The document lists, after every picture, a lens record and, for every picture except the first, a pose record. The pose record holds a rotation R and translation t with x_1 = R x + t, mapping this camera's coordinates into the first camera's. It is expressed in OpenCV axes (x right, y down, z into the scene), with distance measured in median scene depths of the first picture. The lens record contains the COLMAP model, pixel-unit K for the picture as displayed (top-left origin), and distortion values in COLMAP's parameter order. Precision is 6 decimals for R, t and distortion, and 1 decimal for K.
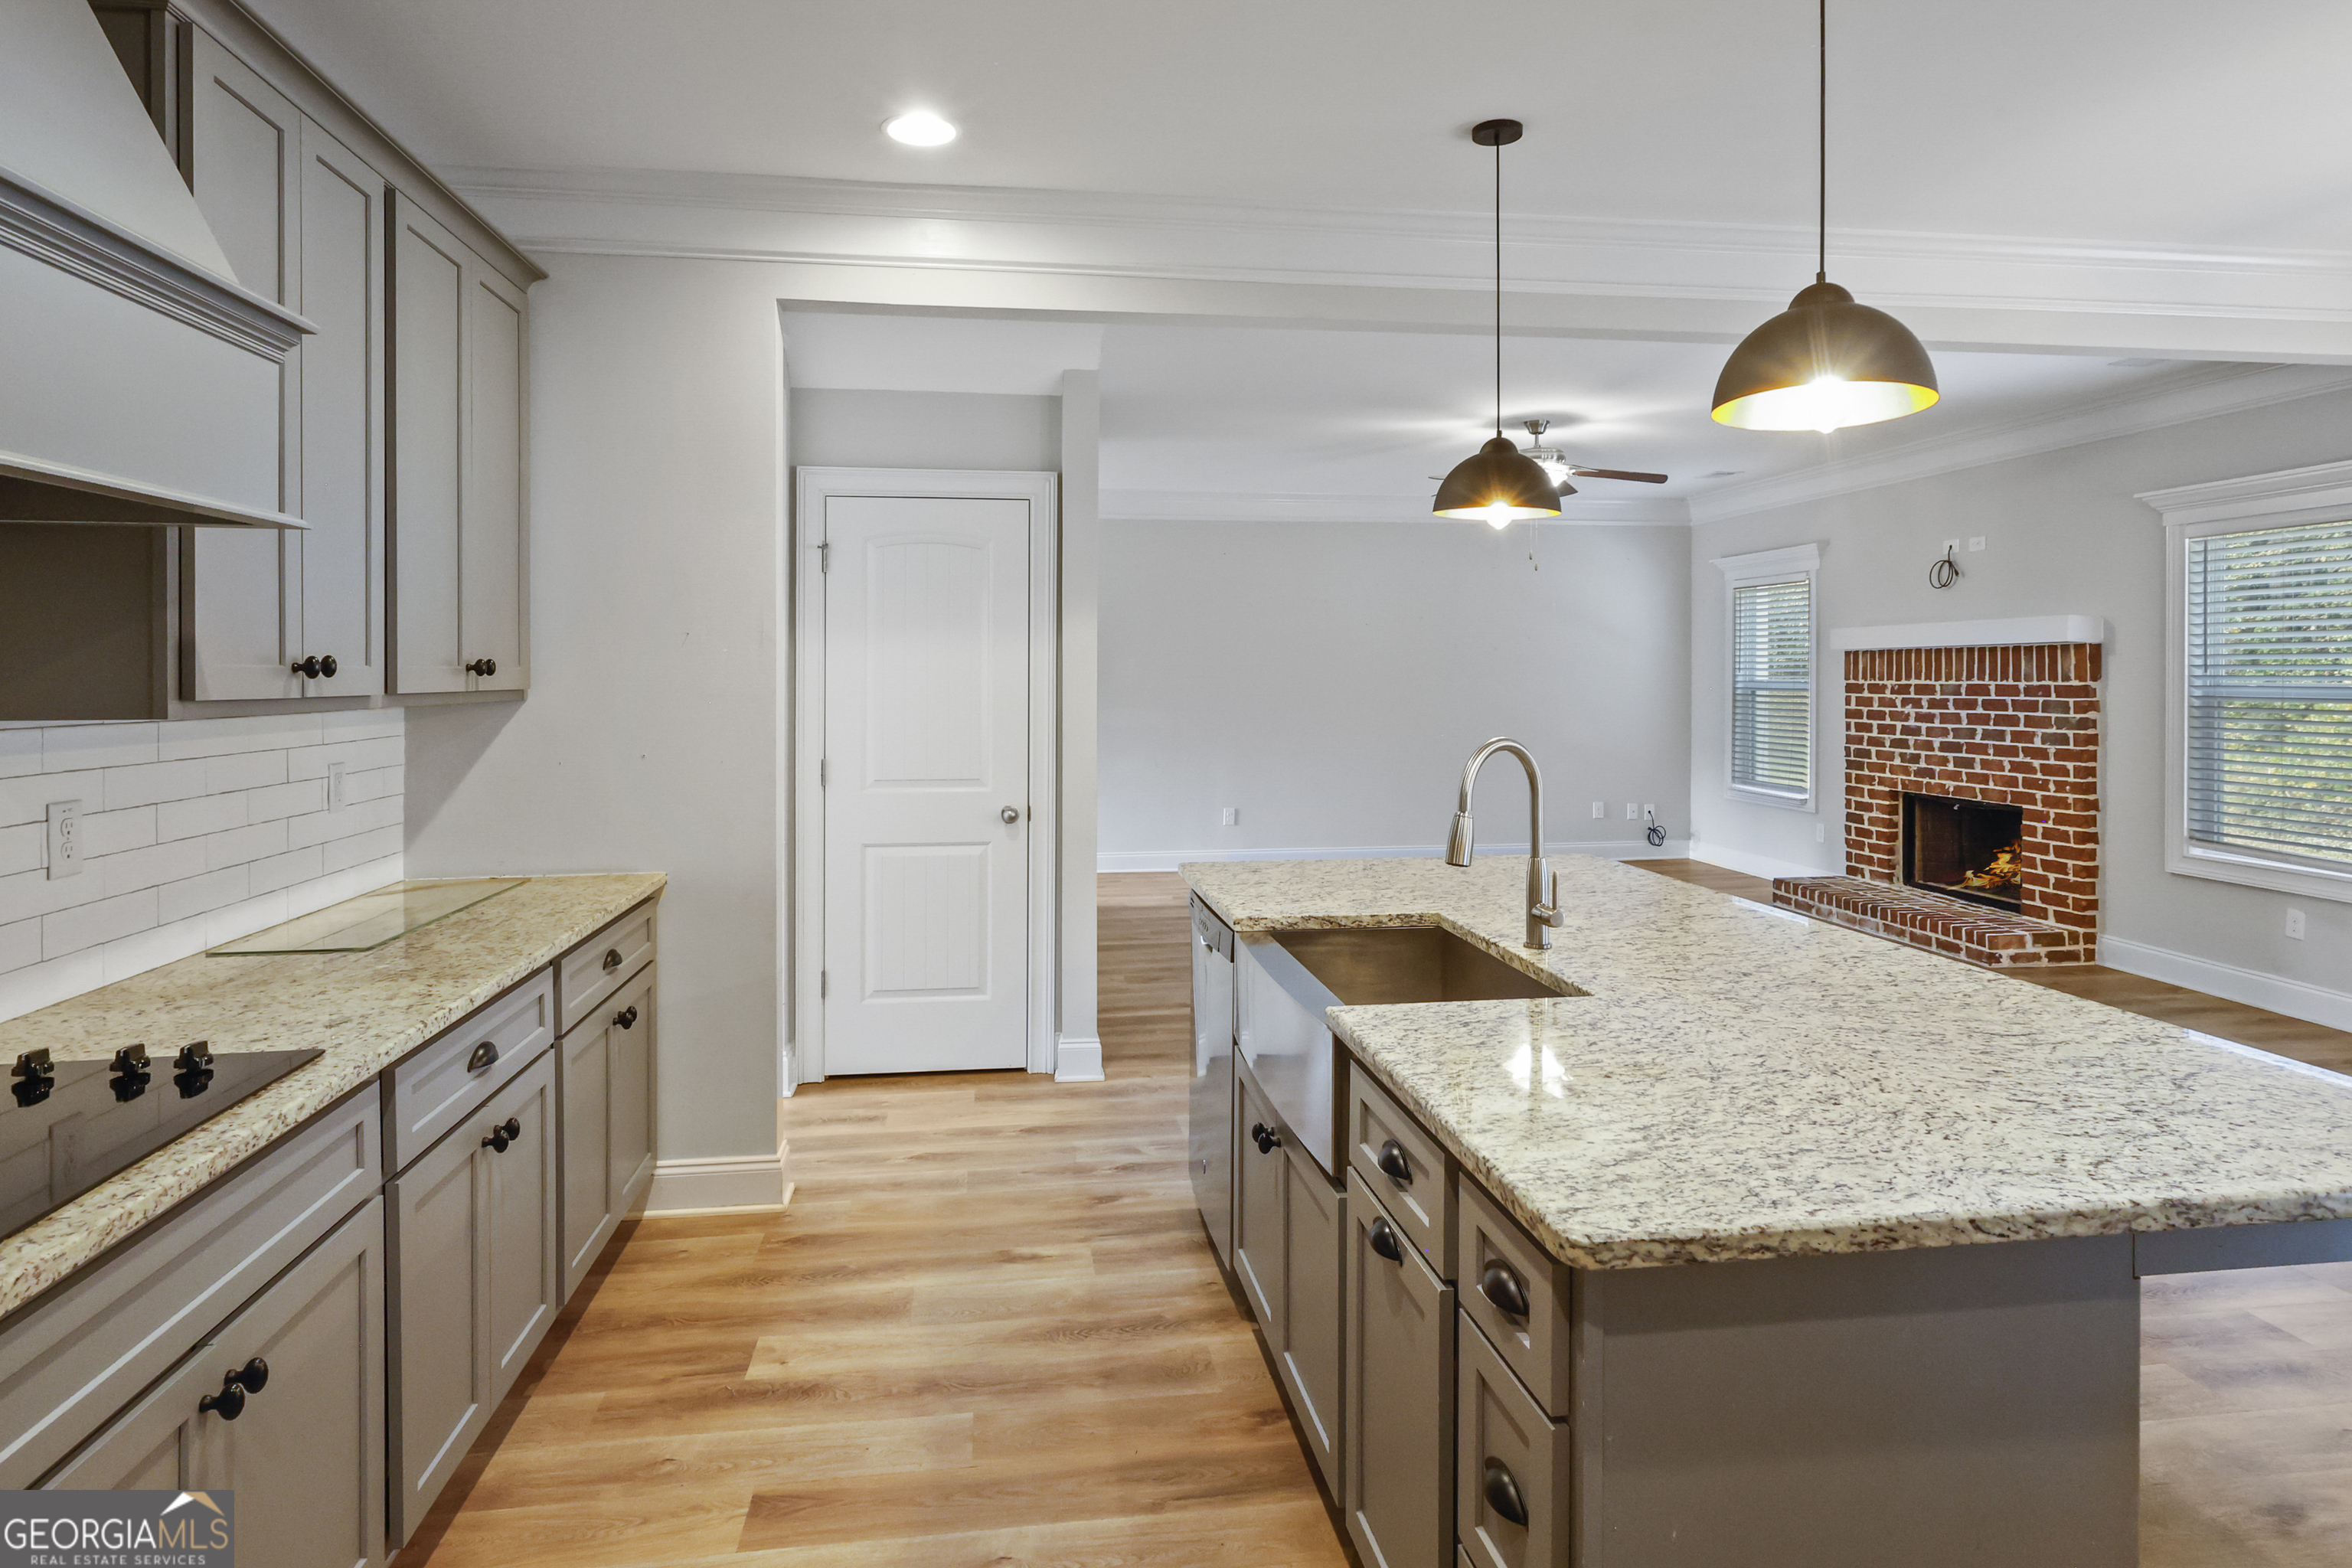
lens RADIAL K [[1317.7, 0, 1196.3], [0, 1317.7, 686.0], [0, 0, 1]] dist [0.003310, -0.000688]
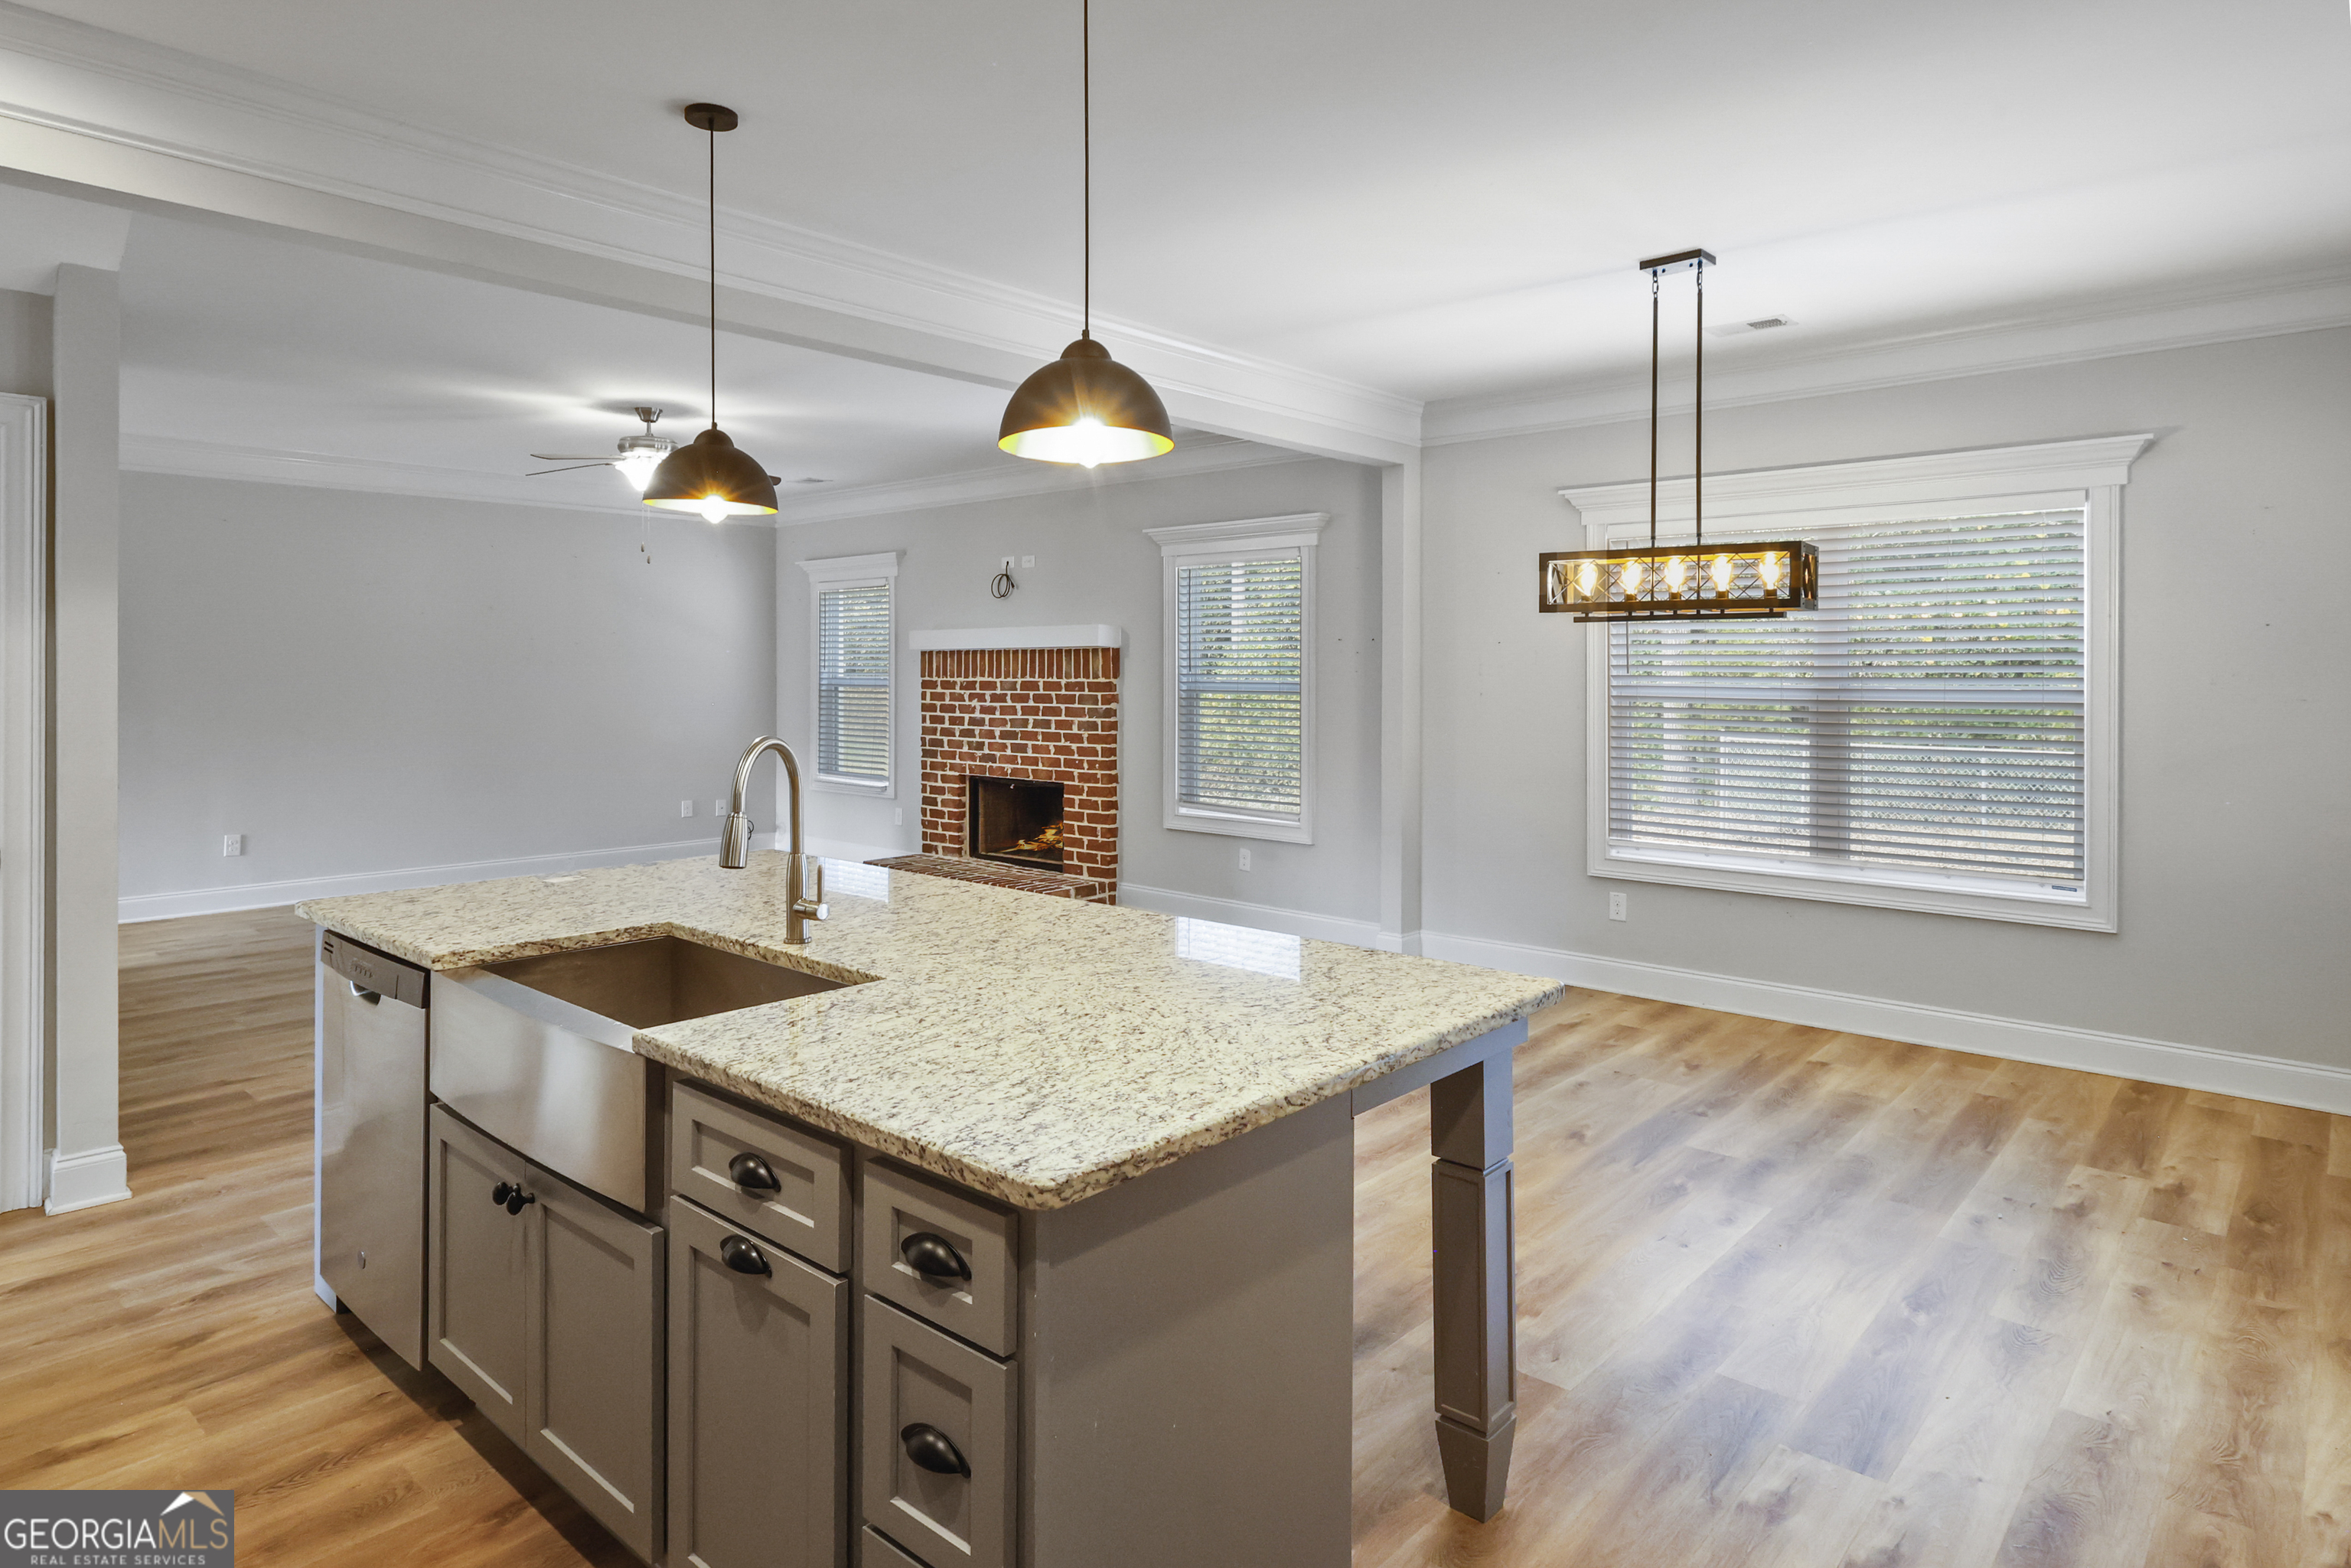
lens RADIAL K [[1317.1, 0, 1163.9], [0, 1317.1, 680.3], [0, 0, 1]] dist [0.003310, -0.000688]
pose [[0.773502, -0.000409, 0.633794, -0.122951], [0.001423, 0.999998, -0.001091, -0.000967], [-0.633793, 0.001746, 0.773501, 0.029200]]
